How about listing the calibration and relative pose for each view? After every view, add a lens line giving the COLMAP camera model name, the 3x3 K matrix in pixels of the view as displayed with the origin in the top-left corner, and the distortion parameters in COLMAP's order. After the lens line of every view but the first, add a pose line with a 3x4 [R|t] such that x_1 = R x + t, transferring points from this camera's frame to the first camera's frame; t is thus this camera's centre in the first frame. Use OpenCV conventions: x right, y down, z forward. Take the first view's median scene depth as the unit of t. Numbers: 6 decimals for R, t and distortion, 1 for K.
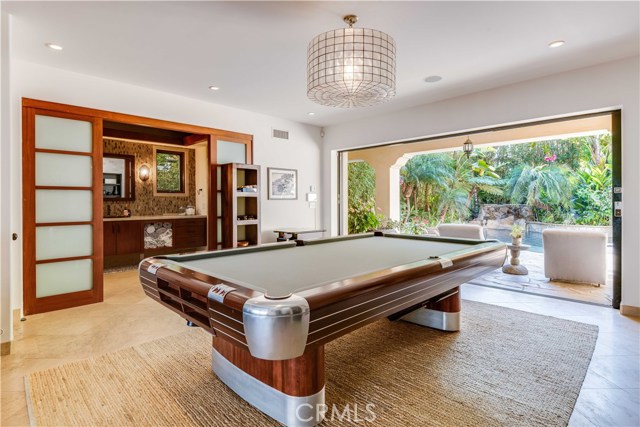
lens RADIAL K [[326.0, 0, 325.4], [0, 326.0, 204.9], [0, 0, 1]] dist [-0.003000, -0.001882]
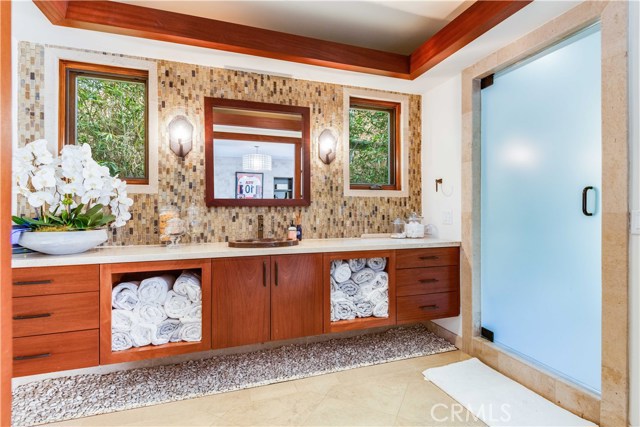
lens RADIAL K [[326.0, 0, 325.4], [0, 326.0, 204.9], [0, 0, 1]] dist [-0.003000, -0.001882]
pose [[0.892838, -0.007677, -0.450312, -0.123125], [-0.002643, 0.999748, -0.022282, -0.001450], [0.450370, 0.021085, 0.892593, 0.205774]]
